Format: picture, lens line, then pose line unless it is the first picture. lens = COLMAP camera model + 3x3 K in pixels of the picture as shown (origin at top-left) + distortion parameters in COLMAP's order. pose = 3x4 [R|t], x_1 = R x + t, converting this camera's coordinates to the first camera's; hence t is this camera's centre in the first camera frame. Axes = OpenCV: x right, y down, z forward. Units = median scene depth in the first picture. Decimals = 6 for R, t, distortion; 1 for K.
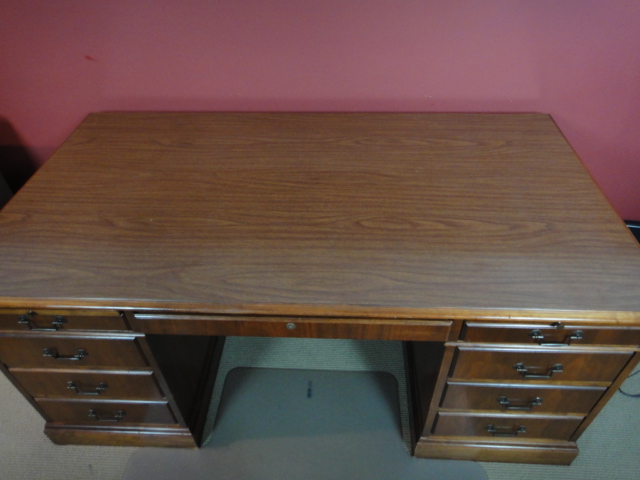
lens RADIAL K [[458.9, 0, 320.4], [0, 458.9, 240.9], [0, 0, 1]] dist [-0.005306, 0.013780]
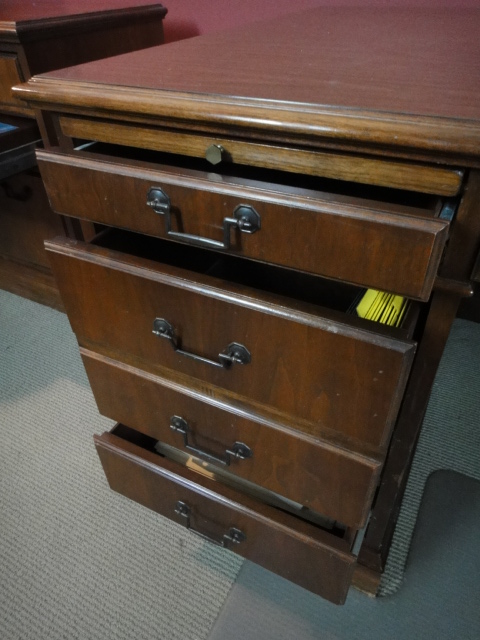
lens RADIAL K [[458.9, 0, 245.2], [0, 458.9, 322.6], [0, 0, 1]] dist [-0.005306, 0.013780]
pose [[0.910469, 0.259949, -0.321671, -0.335858], [-0.278076, 0.960497, -0.010878, 0.225207], [0.306136, 0.099353, 0.946789, 0.488066]]
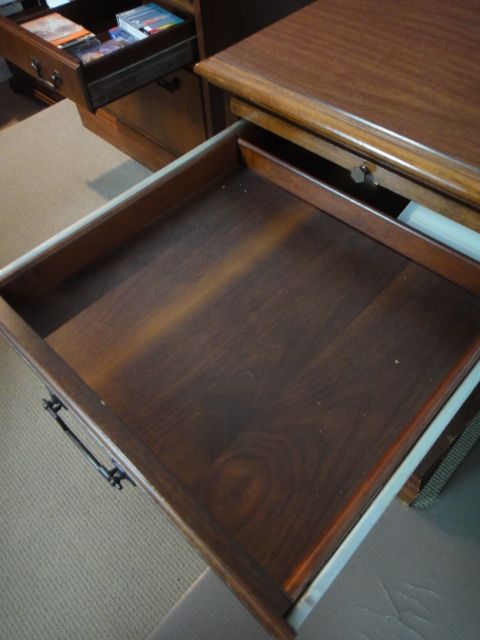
lens RADIAL K [[458.9, 0, 242.7], [0, 458.9, 319.1], [0, 0, 1]] dist [-0.005306, 0.013780]
pose [[0.756861, 0.525779, -0.388224, -0.352637], [-0.421186, 0.846583, 0.325421, 0.140005], [0.499764, -0.082784, 0.862197, 0.403673]]
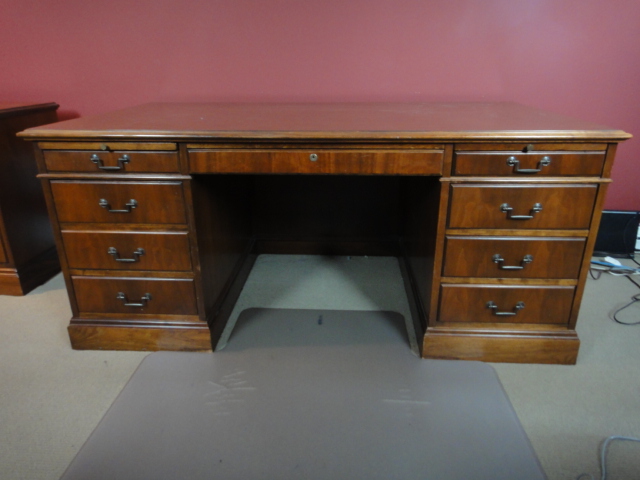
lens RADIAL K [[458.9, 0, 319.5], [0, 458.9, 237.9], [0, 0, 1]] dist [-0.005306, 0.013780]
pose [[0.999785, 0.020456, -0.003432, -0.029860], [-0.020337, 0.934244, -0.356055, 0.620507], [-0.004077, 0.356048, 0.934459, -0.056857]]
